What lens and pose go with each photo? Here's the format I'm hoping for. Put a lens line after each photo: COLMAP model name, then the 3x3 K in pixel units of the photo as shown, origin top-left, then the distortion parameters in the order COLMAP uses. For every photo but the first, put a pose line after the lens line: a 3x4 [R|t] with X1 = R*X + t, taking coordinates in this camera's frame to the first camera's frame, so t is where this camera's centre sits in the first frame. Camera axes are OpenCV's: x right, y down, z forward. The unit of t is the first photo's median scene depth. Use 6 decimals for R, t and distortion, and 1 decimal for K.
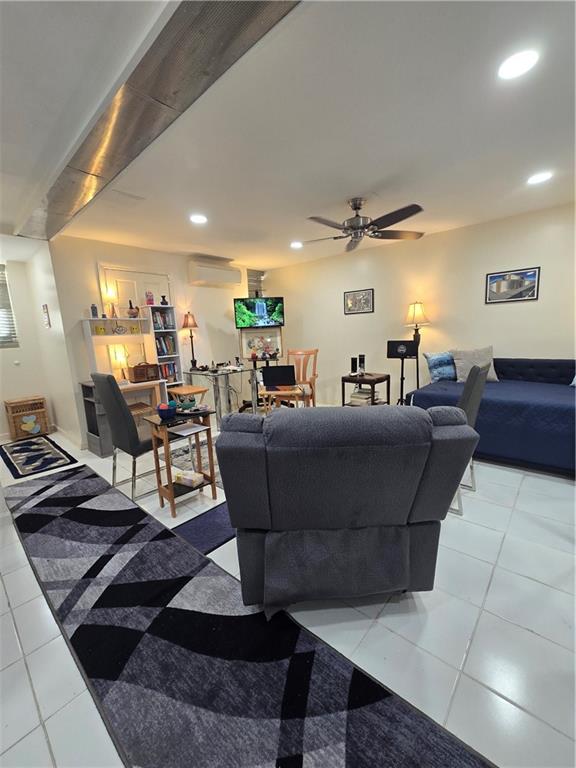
lens RADIAL K [[315.8, 0, 295.1], [0, 315.8, 383.2], [0, 0, 1]] dist [-0.001310, 0.000856]
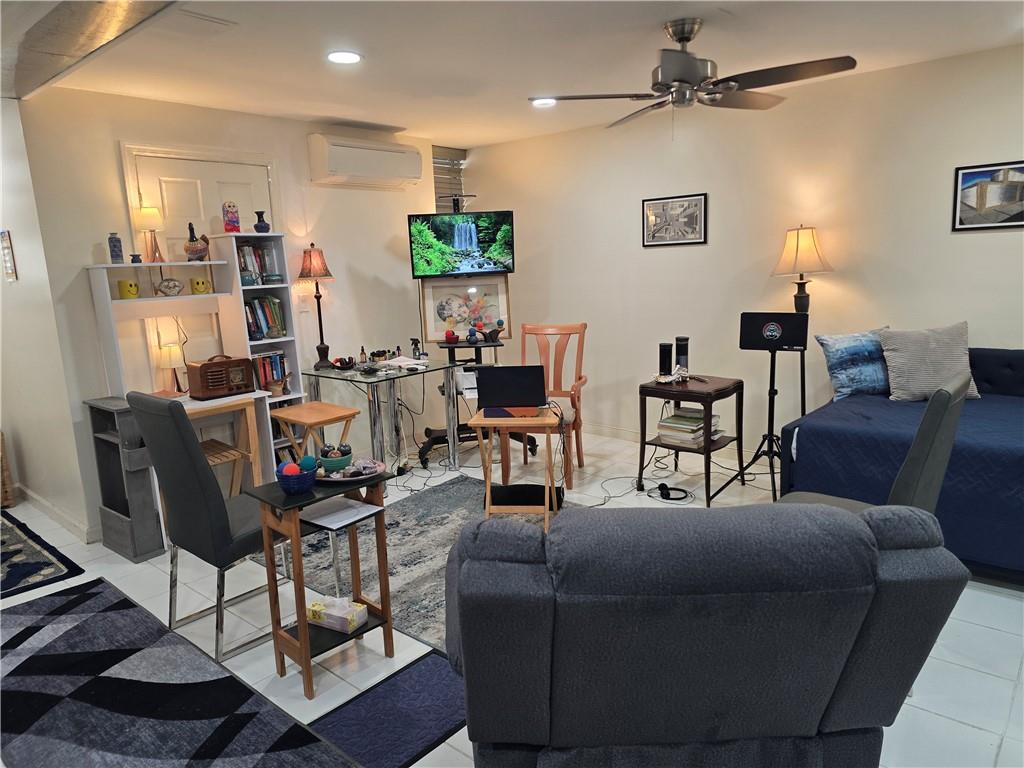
lens RADIAL K [[689.4, 0, 515.1], [0, 689.4, 376.5], [0, 0, 1]] dist [0.061620, -0.051300]
pose [[1.000000, -0.000516, -0.000125, -0.045233], [0.000517, 0.999967, 0.008099, -0.047469], [0.000121, -0.008099, 0.999967, -0.039212]]
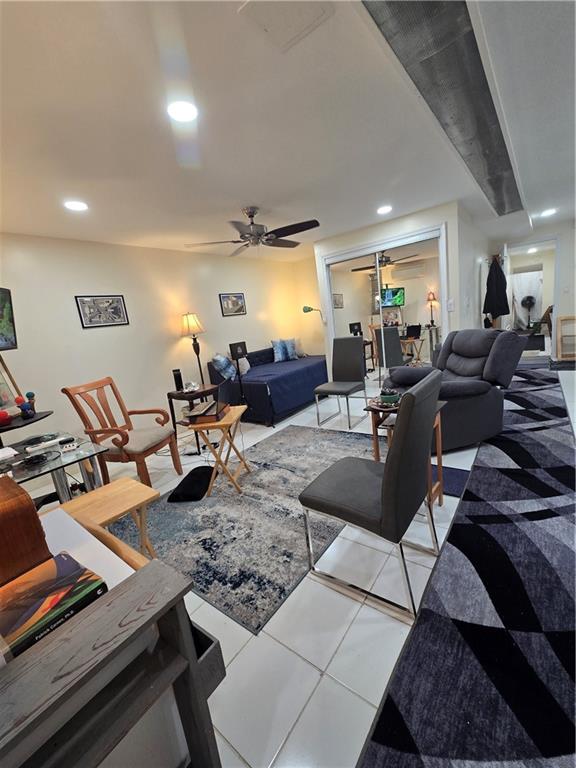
lens RADIAL K [[315.8, 0, 299.1], [0, 315.8, 382.6], [0, 0, 1]] dist [-0.001310, 0.000856]
pose [[-0.073078, -0.144997, 0.986730, -0.782679], [0.287923, 0.944181, 0.160068, -0.115862], [-0.954861, 0.295800, -0.027251, 0.850055]]
